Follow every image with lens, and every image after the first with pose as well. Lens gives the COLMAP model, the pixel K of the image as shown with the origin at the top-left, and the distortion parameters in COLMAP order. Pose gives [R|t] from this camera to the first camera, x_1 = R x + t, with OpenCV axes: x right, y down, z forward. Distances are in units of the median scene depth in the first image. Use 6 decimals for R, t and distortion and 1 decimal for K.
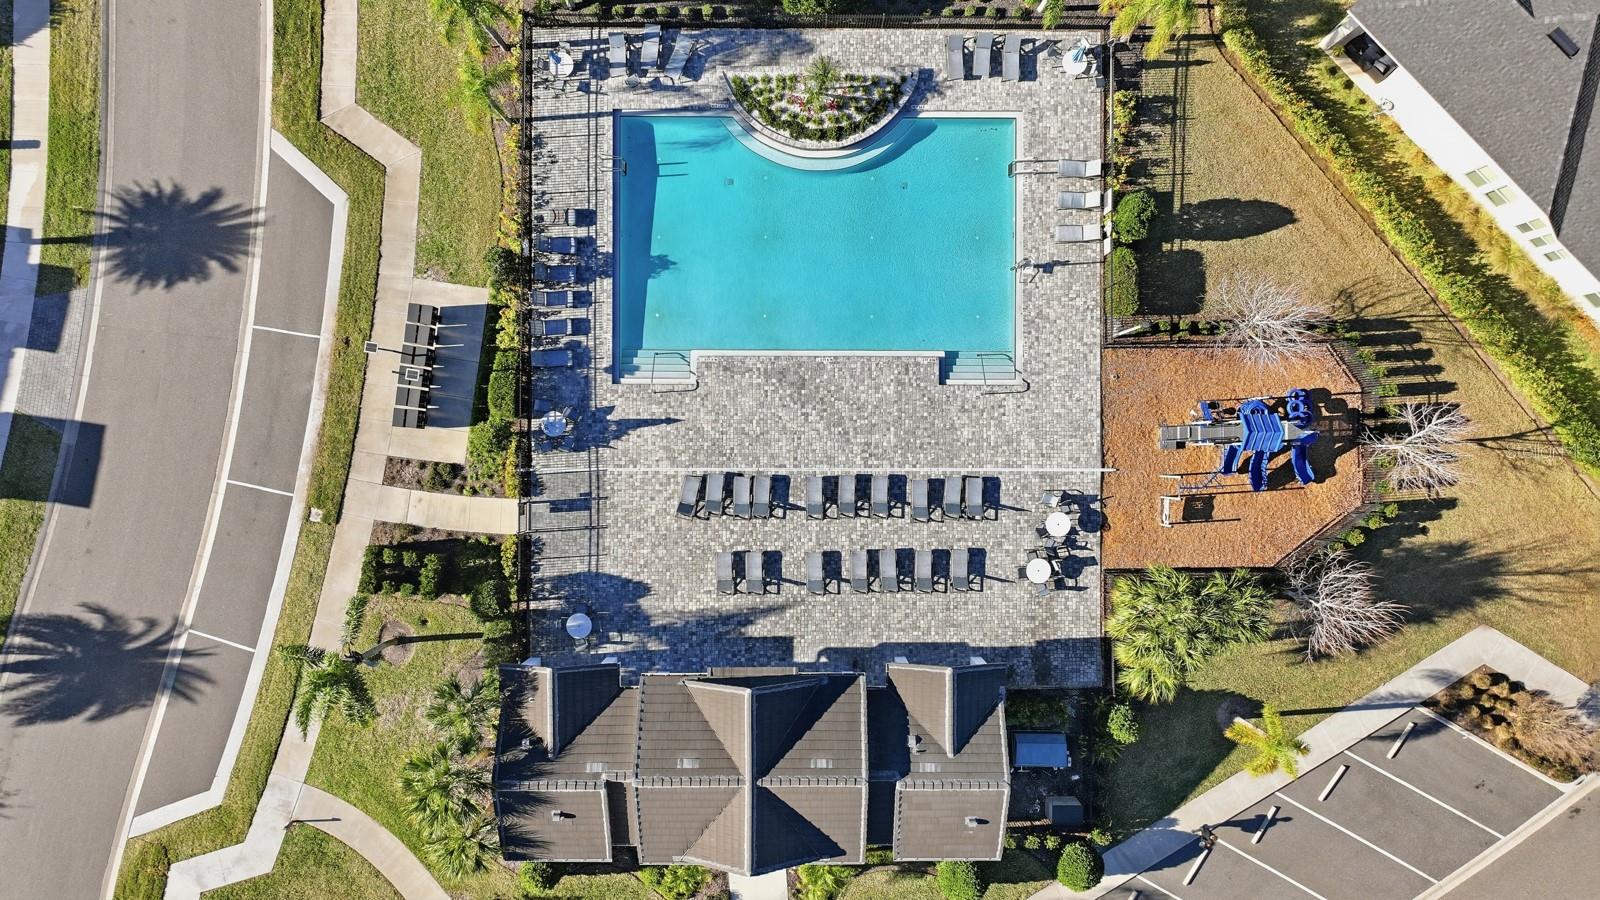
lens RADIAL K [[1092.6, 0, 800.0], [0, 1092.6, 450.0], [0, 0, 1]] dist [0.003352, 0.004435]
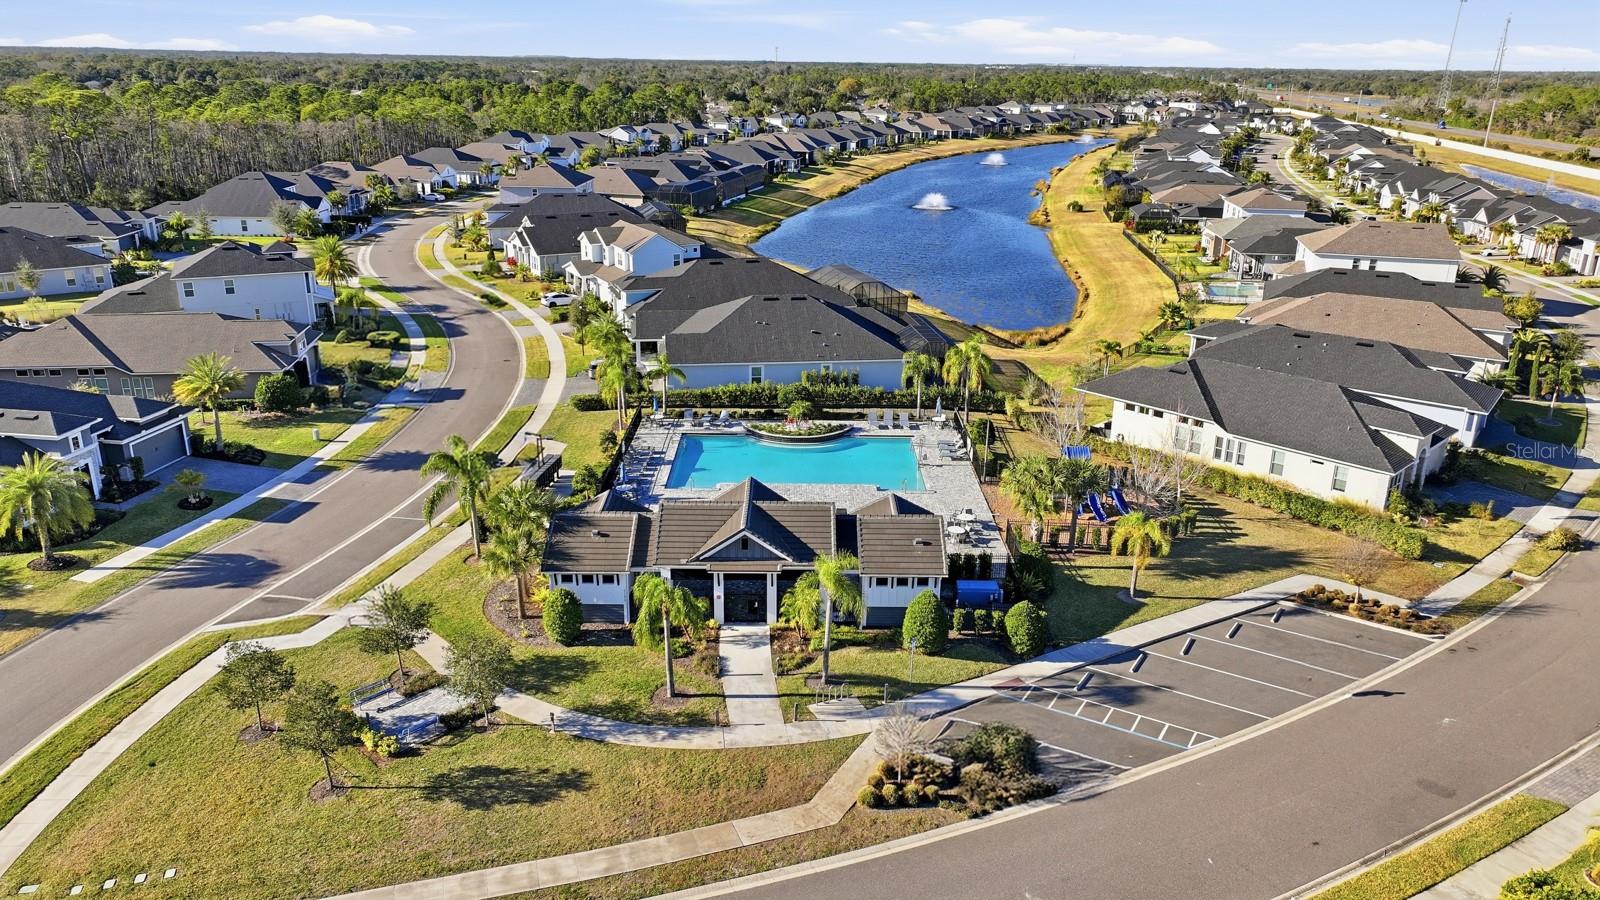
lens RADIAL K [[1092.6, 0, 800.0], [0, 1092.6, 450.0], [0, 0, 1]] dist [0.003352, 0.004435]
pose [[0.999918, 0.010651, 0.007125, 0.007366], [0.002910, 0.352820, -0.935687, 1.354540], [-0.012480, 0.935631, 0.352760, 0.405618]]
